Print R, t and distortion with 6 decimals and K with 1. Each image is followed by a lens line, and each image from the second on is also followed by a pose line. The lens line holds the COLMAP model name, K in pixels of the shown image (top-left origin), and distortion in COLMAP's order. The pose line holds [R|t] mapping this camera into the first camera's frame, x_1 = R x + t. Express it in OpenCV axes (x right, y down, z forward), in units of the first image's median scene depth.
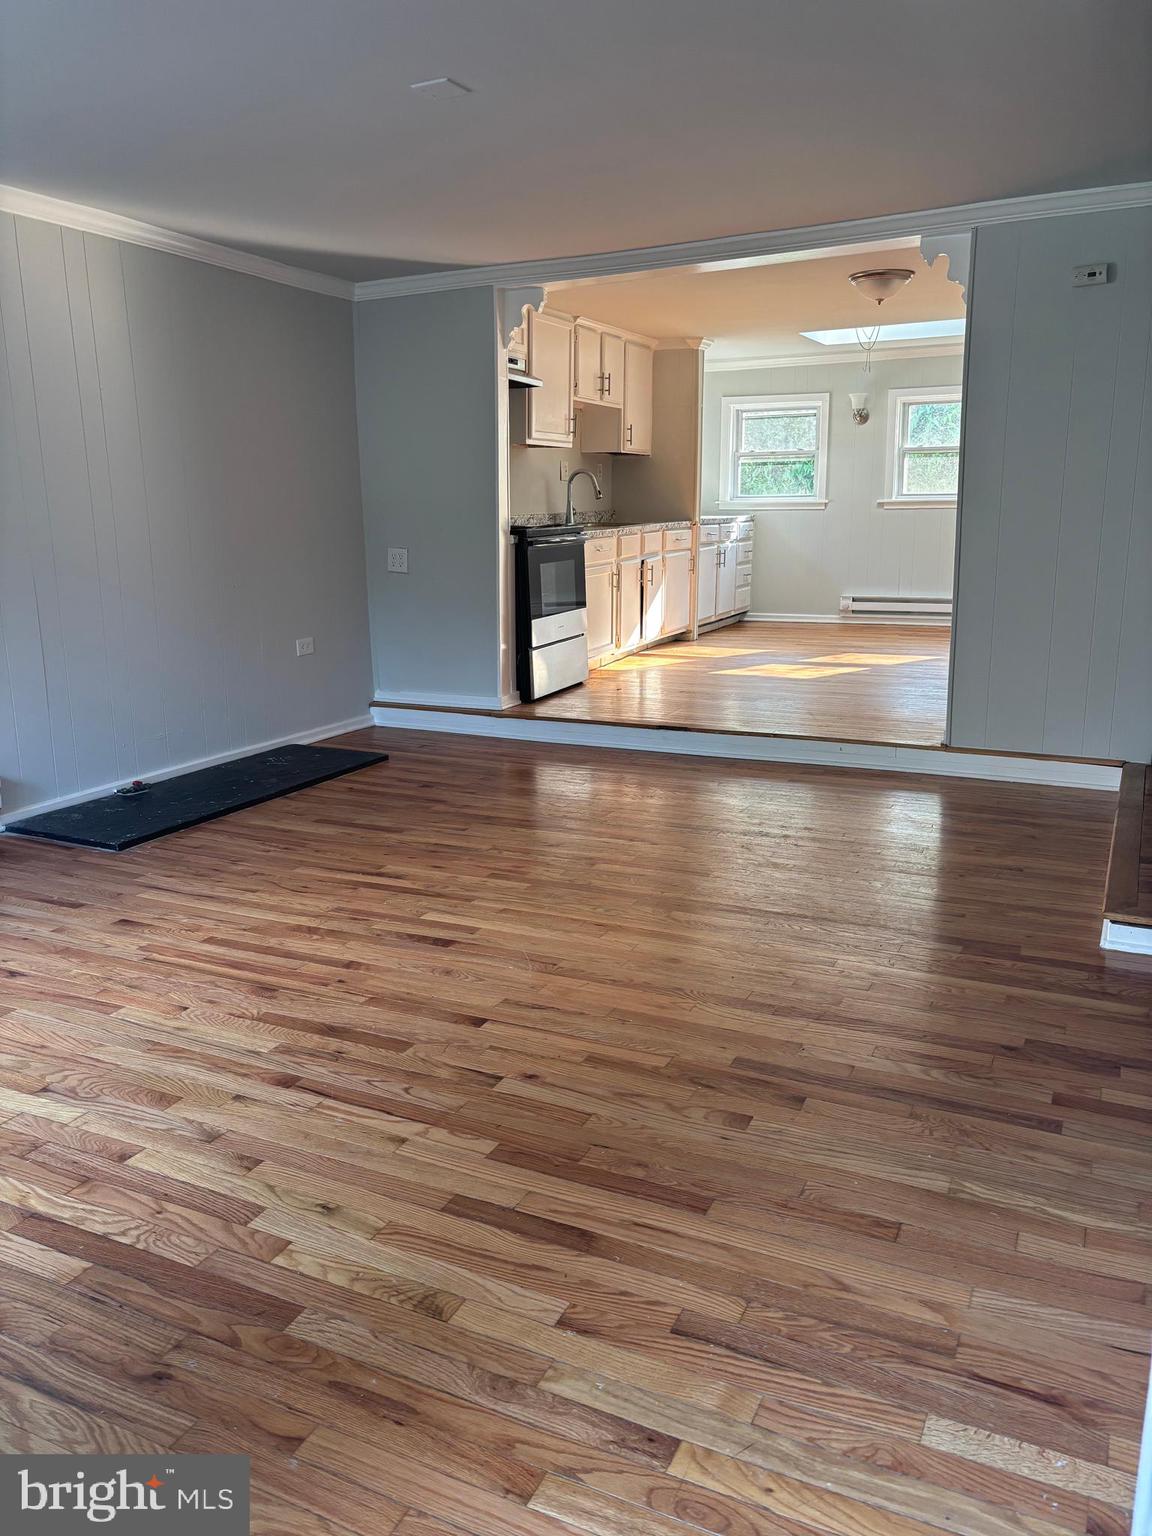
lens RADIAL K [[1155.9, 0, 566.5], [0, 1155.9, 775.1], [0, 0, 1]] dist [0.034384, -0.033930]
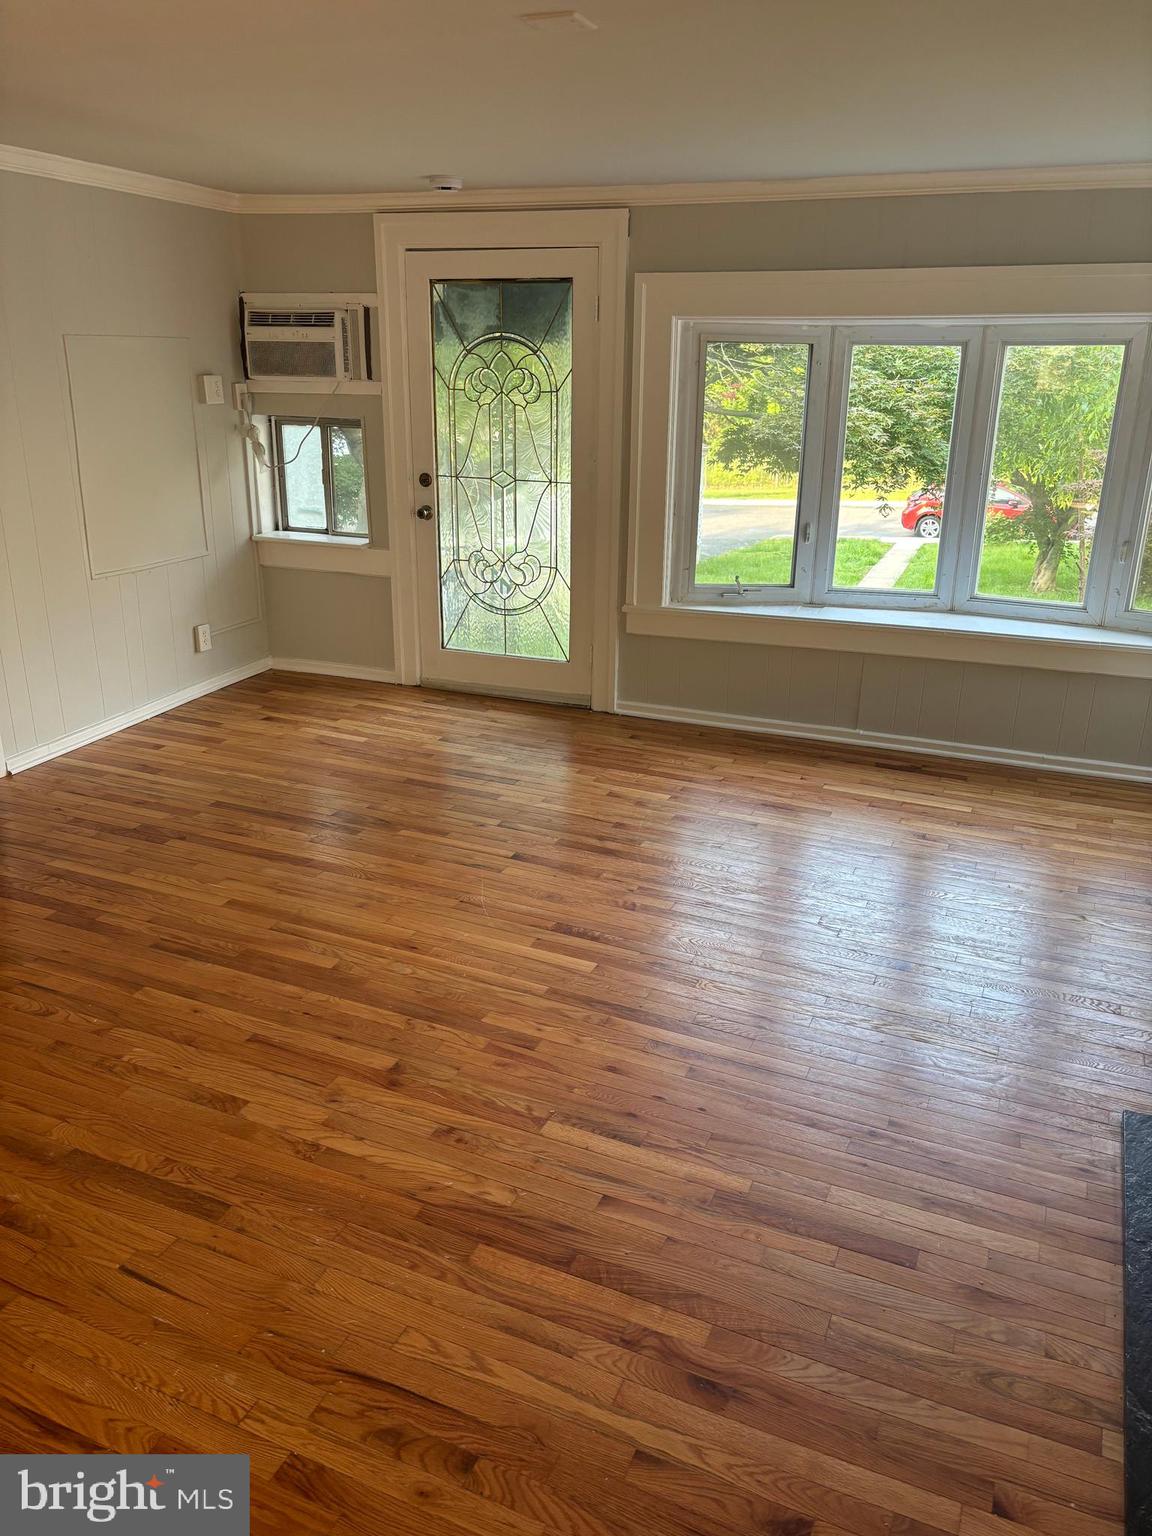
lens RADIAL K [[1155.9, 0, 581.8], [0, 1155.9, 762.0], [0, 0, 1]] dist [0.034384, -0.033930]
pose [[-0.998556, 0.015017, -0.051584, -0.028765], [-0.015247, 0.841458, 0.540108, -0.233096], [0.051517, 0.540114, -0.840013, 0.739559]]
